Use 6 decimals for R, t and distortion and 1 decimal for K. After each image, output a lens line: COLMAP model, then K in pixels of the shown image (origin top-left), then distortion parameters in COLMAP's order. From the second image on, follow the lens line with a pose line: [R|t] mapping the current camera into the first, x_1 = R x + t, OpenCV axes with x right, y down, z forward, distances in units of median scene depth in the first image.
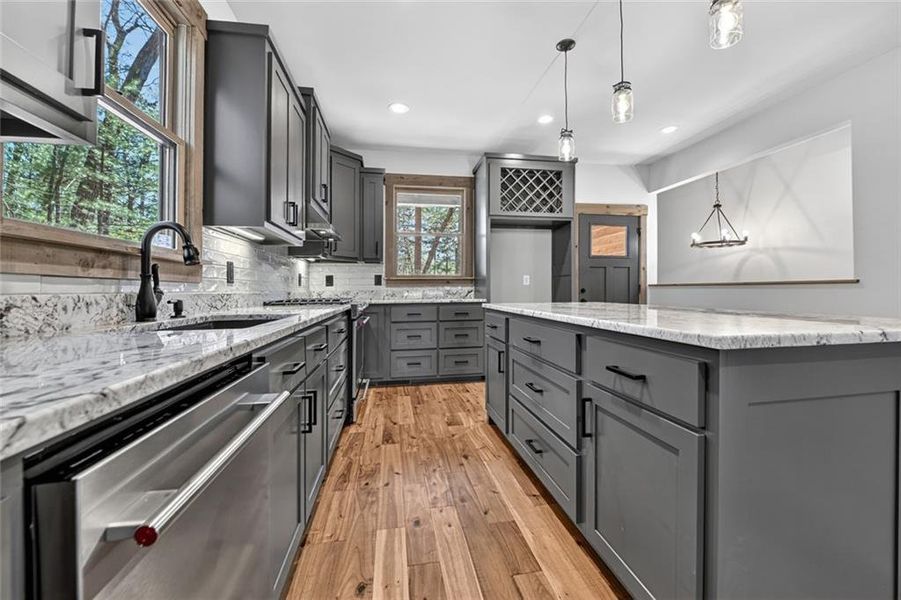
lens RADIAL K [[366.4, 0, 459.0], [0, 366.4, 286.8], [0, 0, 1]] dist [-0.011903, -0.002981]
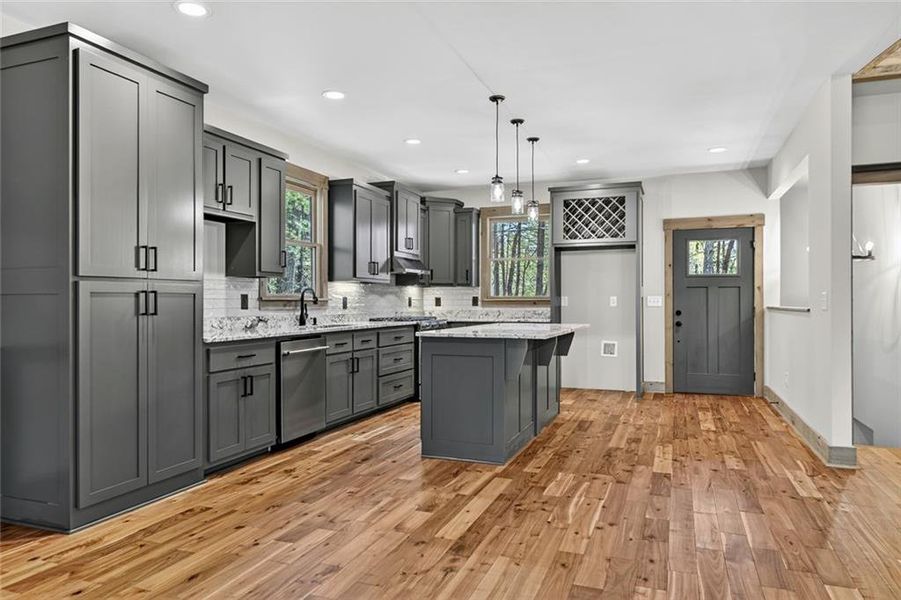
lens RADIAL K [[568.0, 0, 445.4], [0, 568.0, 304.0], [0, 0, 1]] dist [0.001167, -0.000226]
pose [[0.852552, 0.006627, -0.522600, 1.050796], [0.000600, 0.999907, 0.013658, -0.057059], [0.522642, -0.011958, 0.852468, -0.952531]]
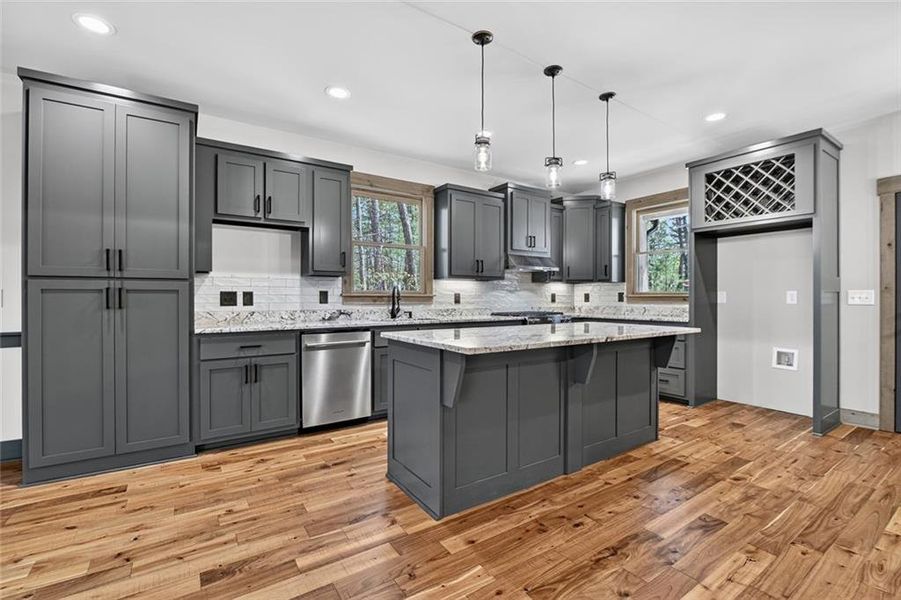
lens RADIAL K [[389.7, 0, 458.1], [0, 389.7, 301.4], [0, 0, 1]] dist [-0.011917, -0.001101]
pose [[0.416611, 0.014838, -0.908964, 1.093956], [0.004584, 0.999820, 0.018422, -0.049839], [0.909073, -0.011841, 0.416468, 0.071144]]
